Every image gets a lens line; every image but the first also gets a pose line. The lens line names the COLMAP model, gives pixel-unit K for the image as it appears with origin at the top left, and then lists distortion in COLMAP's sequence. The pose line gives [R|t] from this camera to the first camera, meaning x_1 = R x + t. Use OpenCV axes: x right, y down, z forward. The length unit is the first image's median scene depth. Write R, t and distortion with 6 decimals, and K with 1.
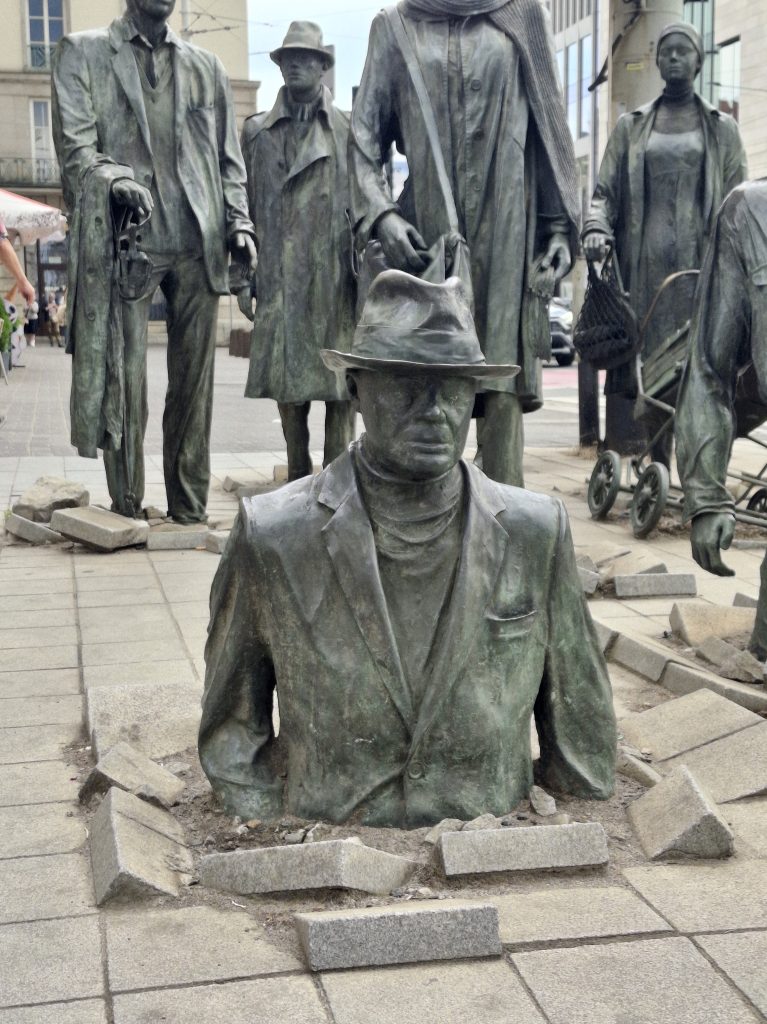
lens RADIAL K [[1557.4, 0, 383.5], [0, 1557.4, 512.0], [0, 0, 1]] dist [0.232175, -1.106503]
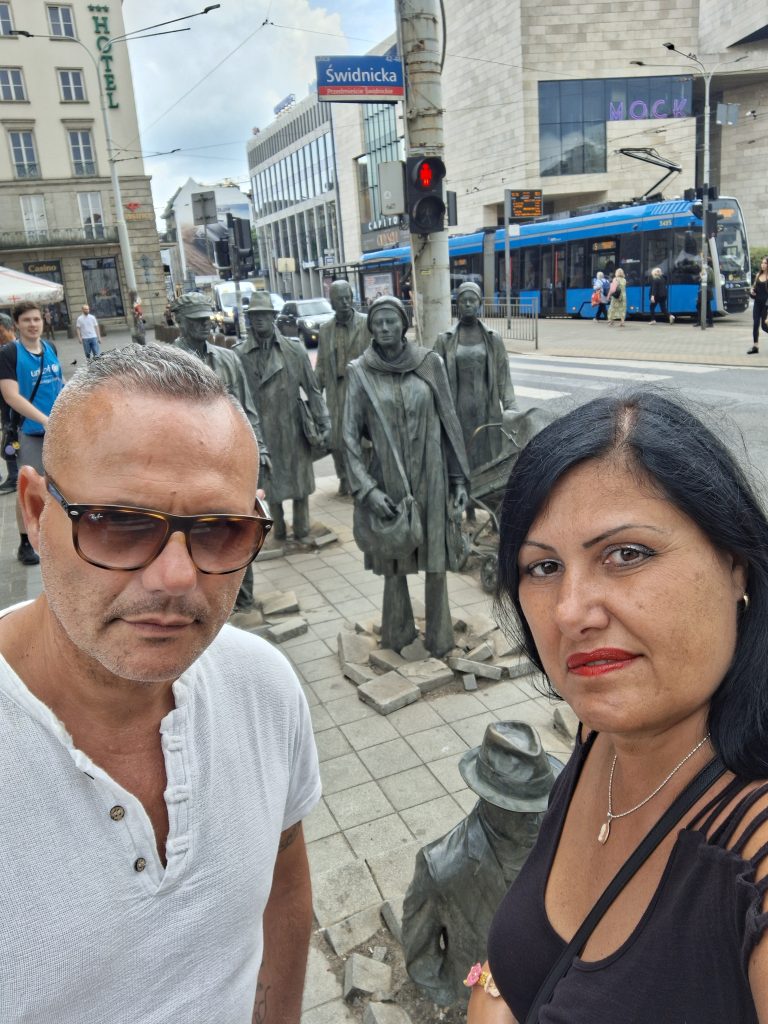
lens RADIAL K [[806.5, 0, 384.0], [0, 806.5, 512.0], [0, 0, 1]] dist [0.097757, -0.248646]
pose [[0.980287, -0.114881, 0.160746, -0.133667], [0.087993, 0.982292, 0.165405, -0.308627], [-0.176902, -0.148000, 0.973037, 0.078743]]
